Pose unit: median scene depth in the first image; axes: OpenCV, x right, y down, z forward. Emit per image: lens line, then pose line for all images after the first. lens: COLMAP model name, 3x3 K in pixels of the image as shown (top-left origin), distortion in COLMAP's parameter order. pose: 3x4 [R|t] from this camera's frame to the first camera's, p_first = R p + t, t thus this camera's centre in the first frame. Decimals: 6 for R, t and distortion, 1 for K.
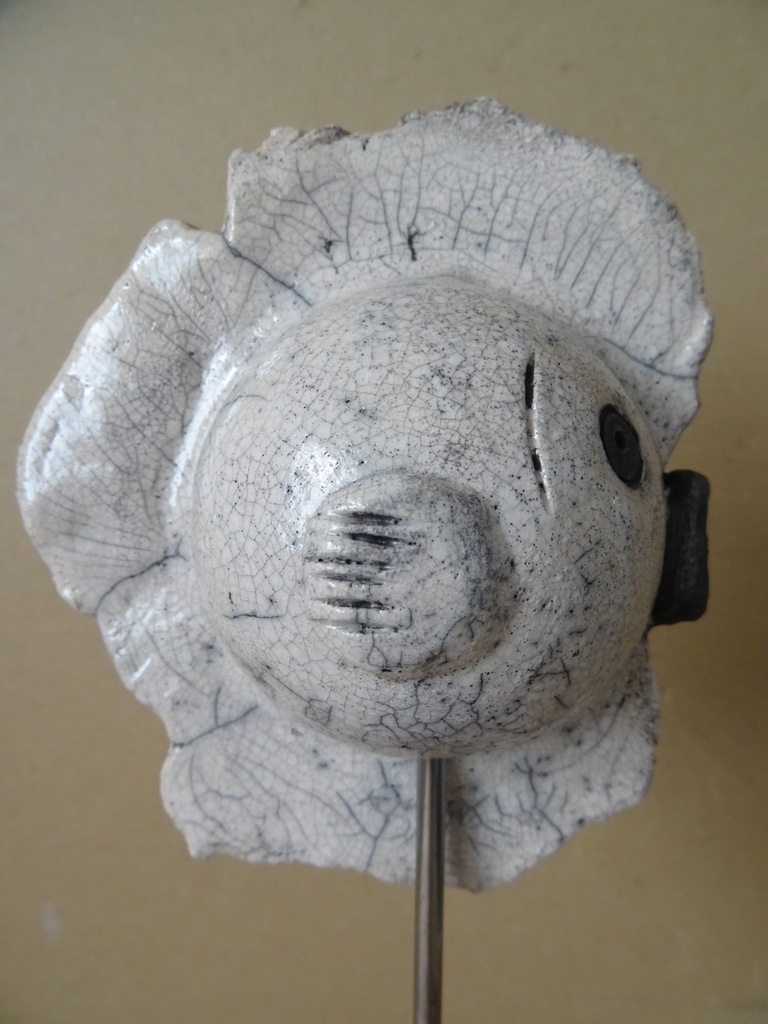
lens RADIAL K [[734.0, 0, 397.4], [0, 734.0, 516.1], [0, 0, 1]] dist [-0.008130, -0.010952]
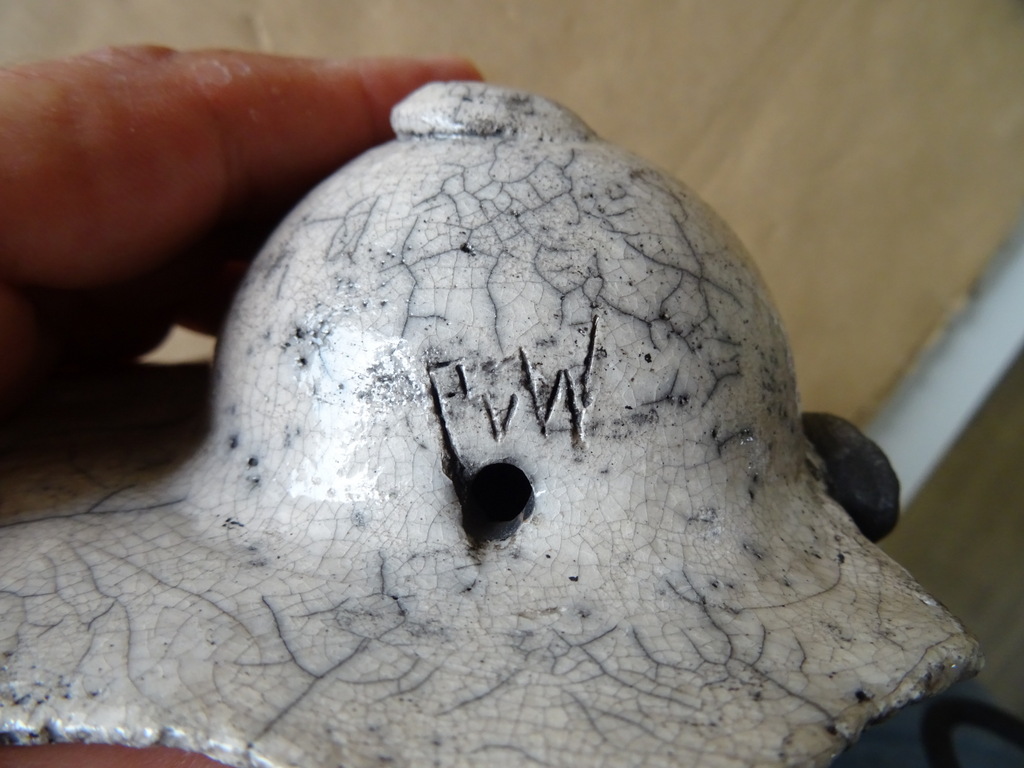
lens RADIAL K [[734.0, 0, 512.4], [0, 734.0, 379.4], [0, 0, 1]] dist [-0.008130, -0.010952]
pose [[0.995770, 0.088590, -0.024361, 0.066975], [-0.038080, 0.156626, -0.986924, 0.830867], [-0.083616, 0.983677, 0.159337, 0.849415]]
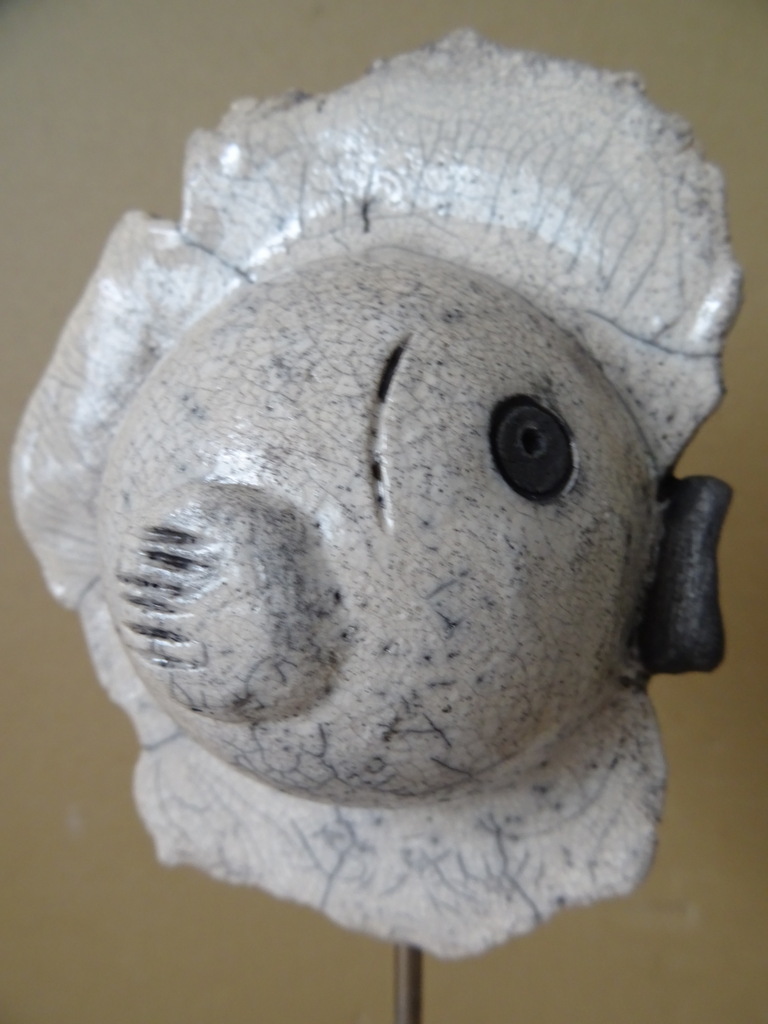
lens RADIAL K [[734.0, 0, 395.1], [0, 734.0, 515.8], [0, 0, 1]] dist [-0.008130, -0.010952]
pose [[0.954165, 0.029458, -0.297829, 0.327568], [-0.024713, 0.999501, 0.019684, -0.029451], [0.298260, -0.011421, 0.954416, 0.175049]]
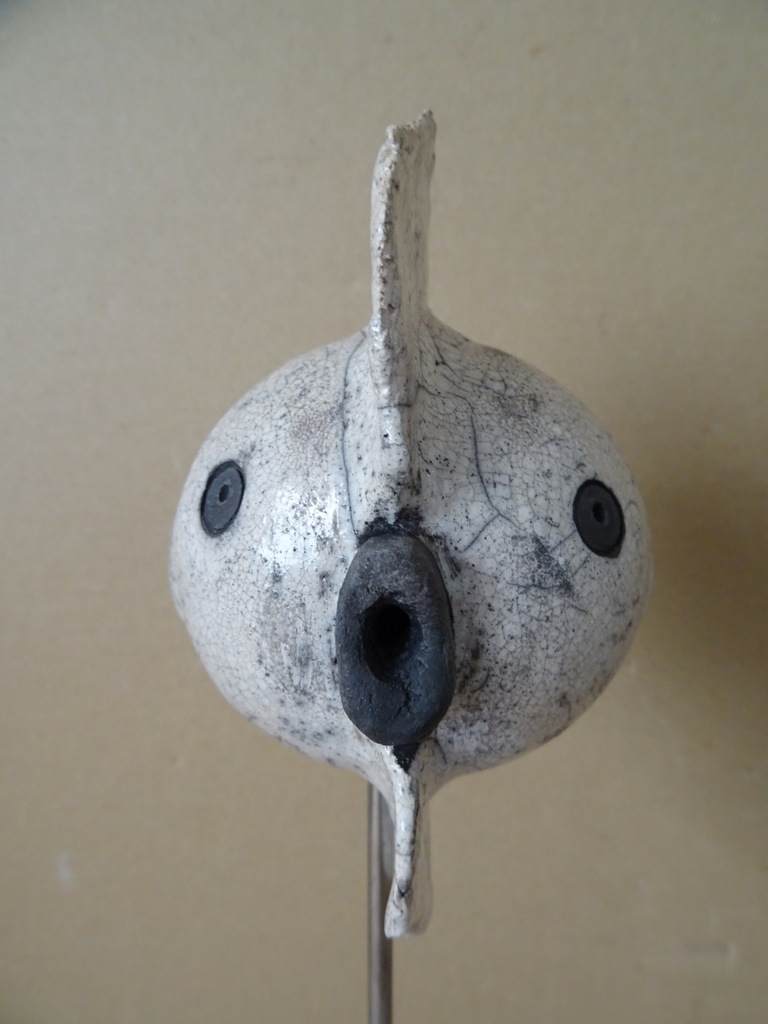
lens RADIAL K [[734.0, 0, 378.6], [0, 734.0, 508.0], [0, 0, 1]] dist [-0.008130, -0.010952]
pose [[-0.063179, 0.096337, -0.993342, 1.146187], [-0.052135, 0.993653, 0.099683, -0.167061], [0.996640, 0.058086, -0.057755, 1.066477]]
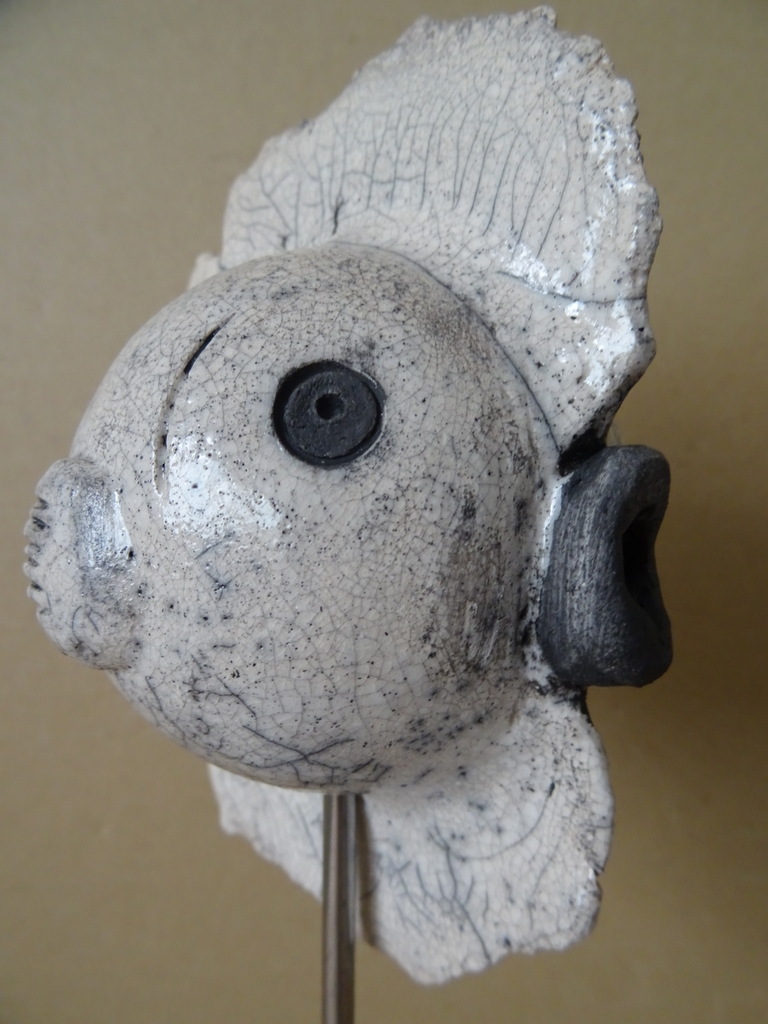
lens RADIAL K [[734.0, 0, 391.5], [0, 734.0, 513.4], [0, 0, 1]] dist [-0.008130, -0.010952]
pose [[0.708390, 0.004622, -0.705806, 0.723928], [-0.033465, 0.999074, -0.027045, 0.020984], [0.705028, 0.042778, 0.707889, 0.422909]]
